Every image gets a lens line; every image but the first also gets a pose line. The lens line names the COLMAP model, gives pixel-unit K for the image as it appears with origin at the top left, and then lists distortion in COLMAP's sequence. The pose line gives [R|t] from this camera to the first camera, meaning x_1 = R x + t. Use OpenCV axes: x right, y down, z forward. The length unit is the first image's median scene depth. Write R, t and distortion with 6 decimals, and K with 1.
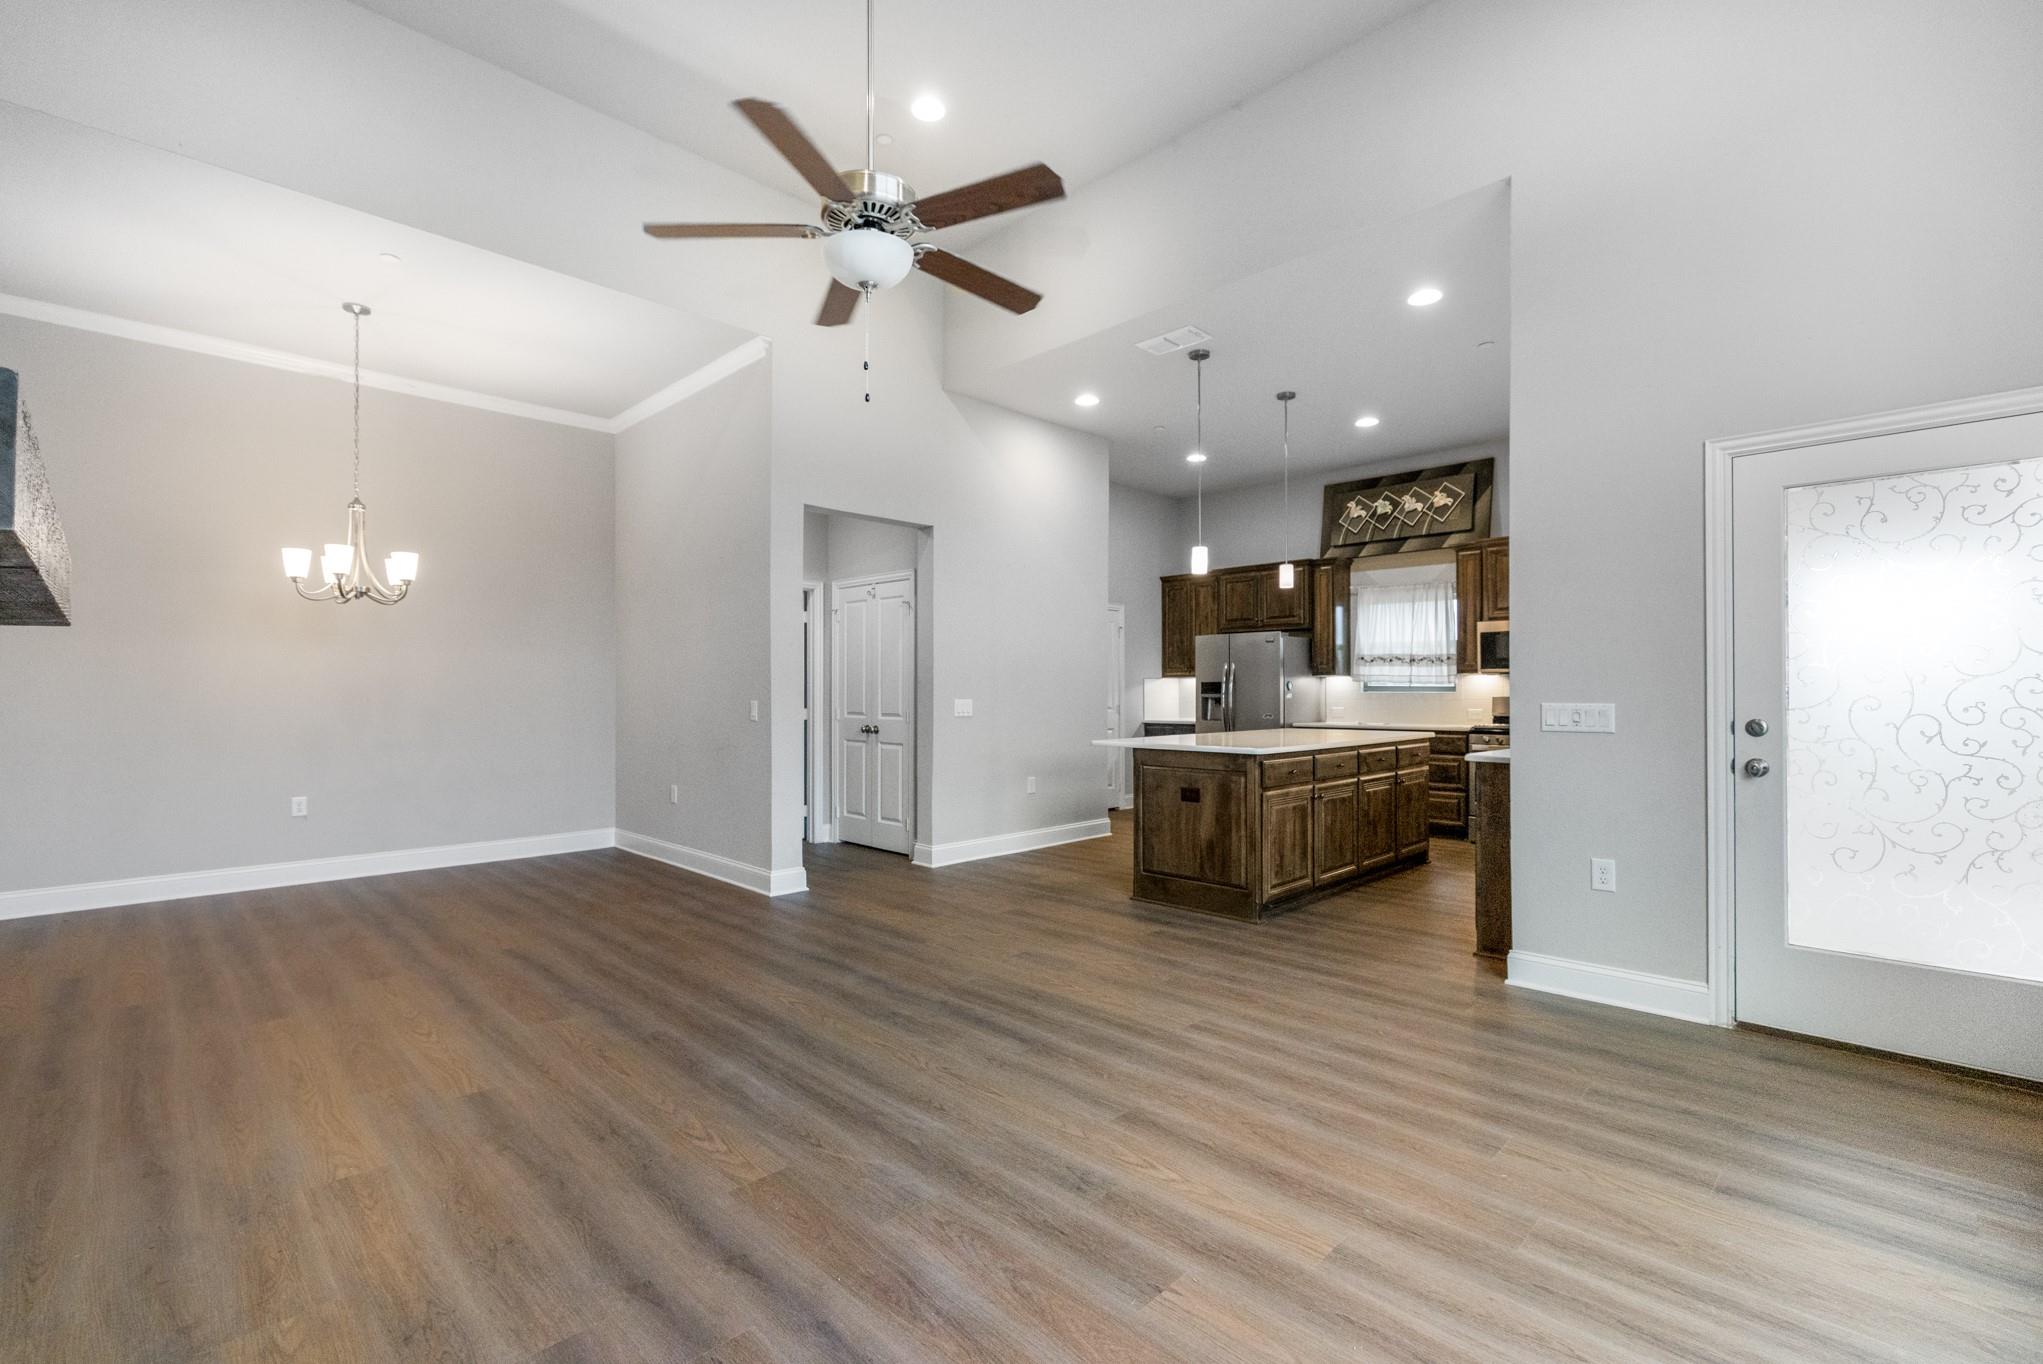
lens RADIAL K [[896.5, 0, 1018.2], [0, 896.5, 701.7], [0, 0, 1]] dist [-0.001286, -0.000017]
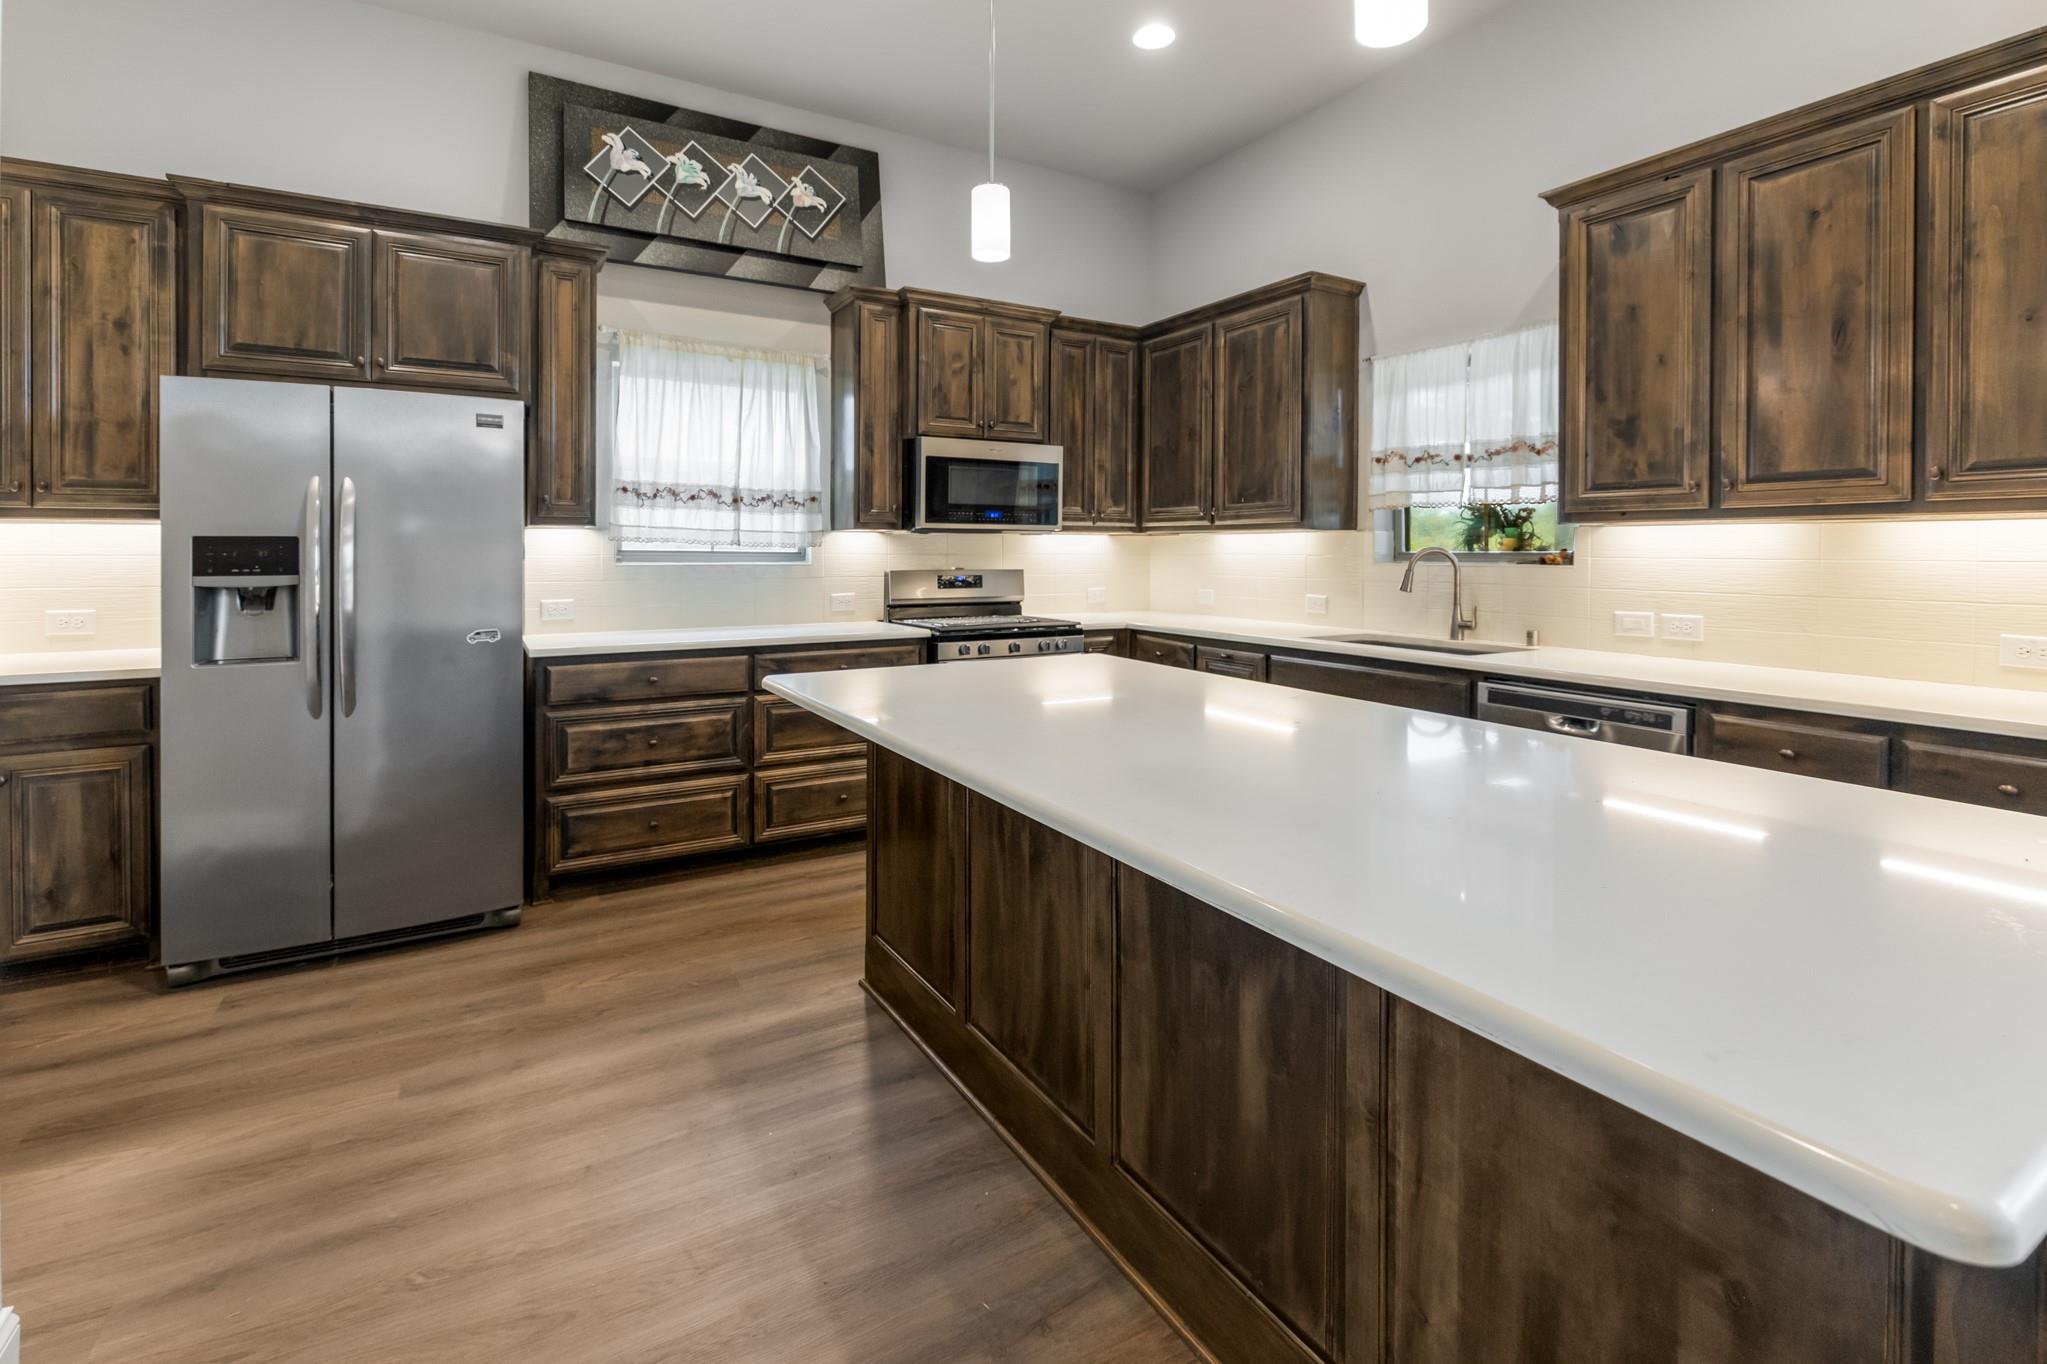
lens RADIAL K [[932.2, 0, 1019.4], [0, 932.2, 551.5], [0, 0, 1]] dist [-0.004392, 0.000185]
pose [[0.258080, -0.000794, 0.966123, -0.020787], [0.006782, 0.999977, -0.000990, -0.015992], [-0.966100, 0.006808, 0.258080, 0.724267]]
